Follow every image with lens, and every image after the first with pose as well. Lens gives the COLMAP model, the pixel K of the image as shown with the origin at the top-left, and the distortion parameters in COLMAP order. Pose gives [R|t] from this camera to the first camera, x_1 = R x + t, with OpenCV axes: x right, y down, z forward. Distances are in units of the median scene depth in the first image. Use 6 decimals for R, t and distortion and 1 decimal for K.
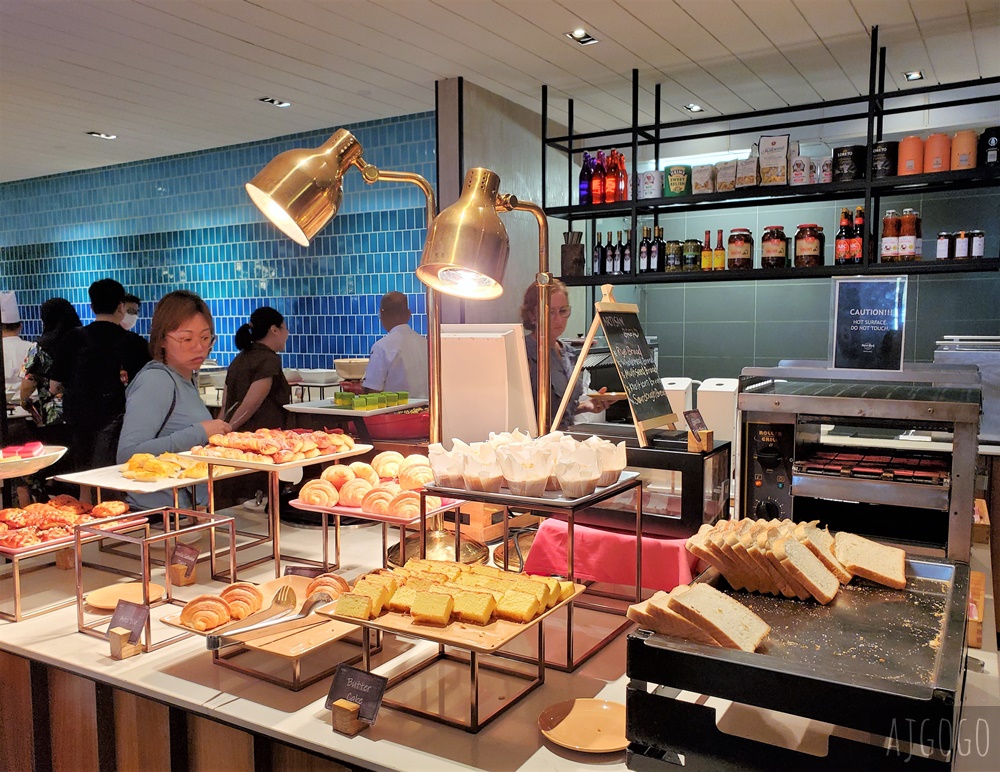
lens RADIAL K [[848.4, 0, 501.7], [0, 848.4, 403.5], [0, 0, 1]] dist [0.018672, 0.000944]
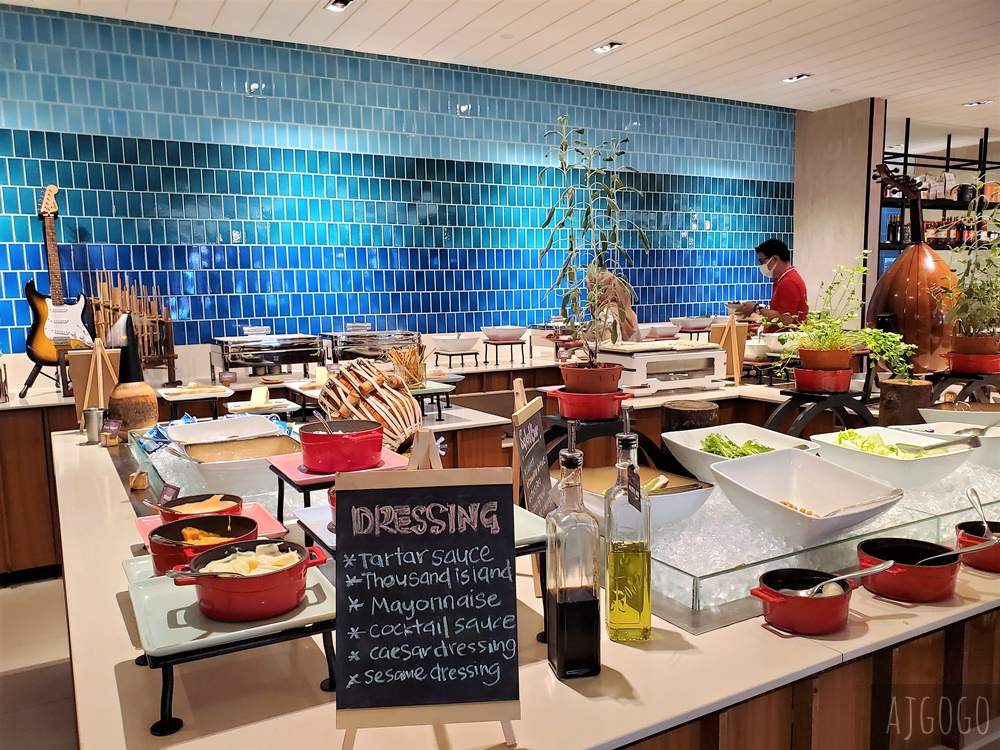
lens RADIAL K [[787.5, 0, 500.0], [0, 787.5, 375.0], [0, 0, 1]] dist [-0.003537, 0.035916]
pose [[0.494566, -0.099953, 0.863373, -0.943051], [0.092772, 0.993761, 0.061905, -0.040240], [-0.864174, 0.049481, 0.500754, 0.555056]]
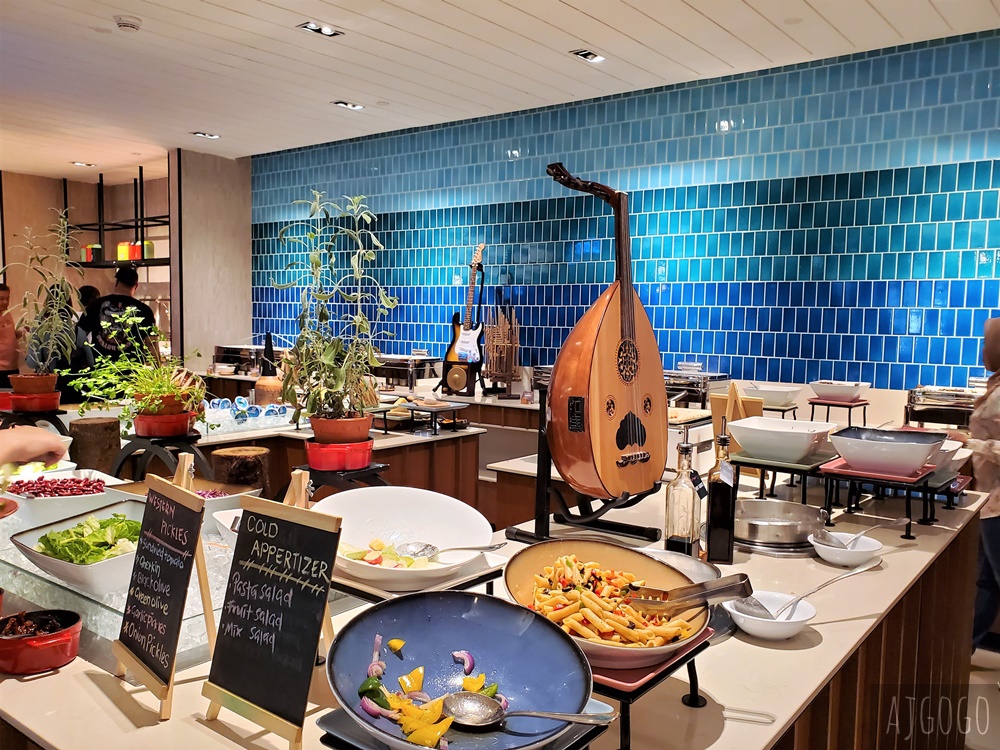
lens RADIAL K [[848.7, 0, 493.7], [0, 848.7, 410.5], [0, 0, 1]] dist [-0.043120, 0.080351]
pose [[0.992697, 0.039188, -0.114088, -0.534593], [-0.037604, 0.999165, 0.016003, -0.021655], [0.114620, -0.011596, 0.993342, 0.311516]]
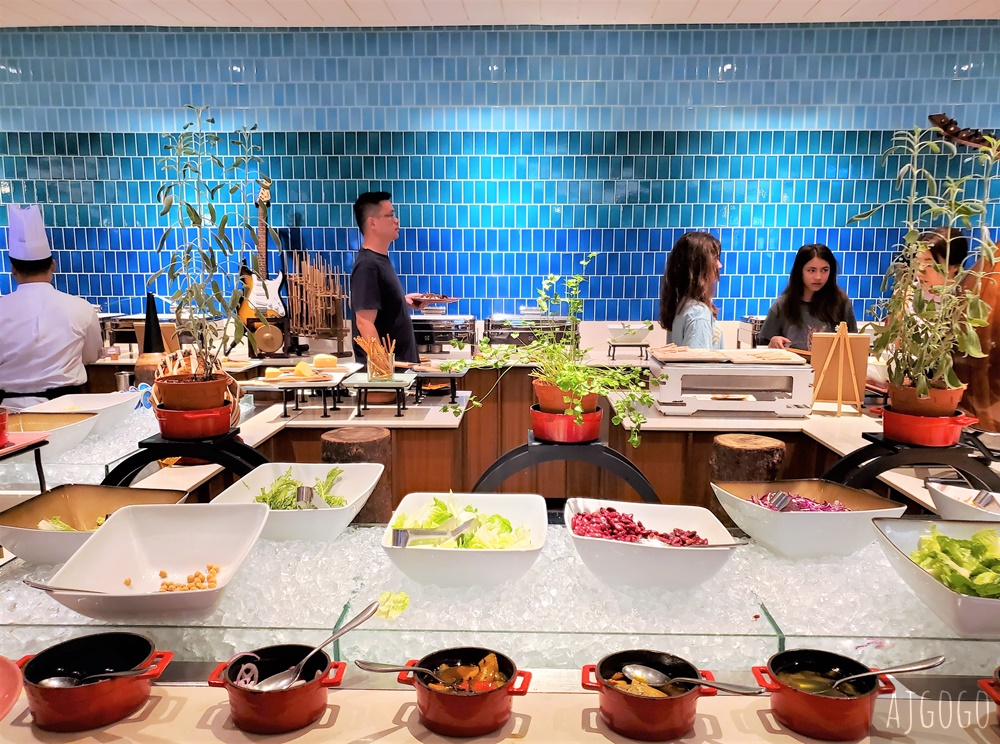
lens RADIAL K [[764.2, 0, 500.0], [0, 764.2, 372.0], [0, 0, 1]] dist [-0.001585, 0.007185]
pose [[0.870689, -0.055987, 0.488637, -0.773074], [0.035051, 0.998037, 0.051895, -0.033942], [-0.490584, -0.028057, 0.870942, 0.459530]]
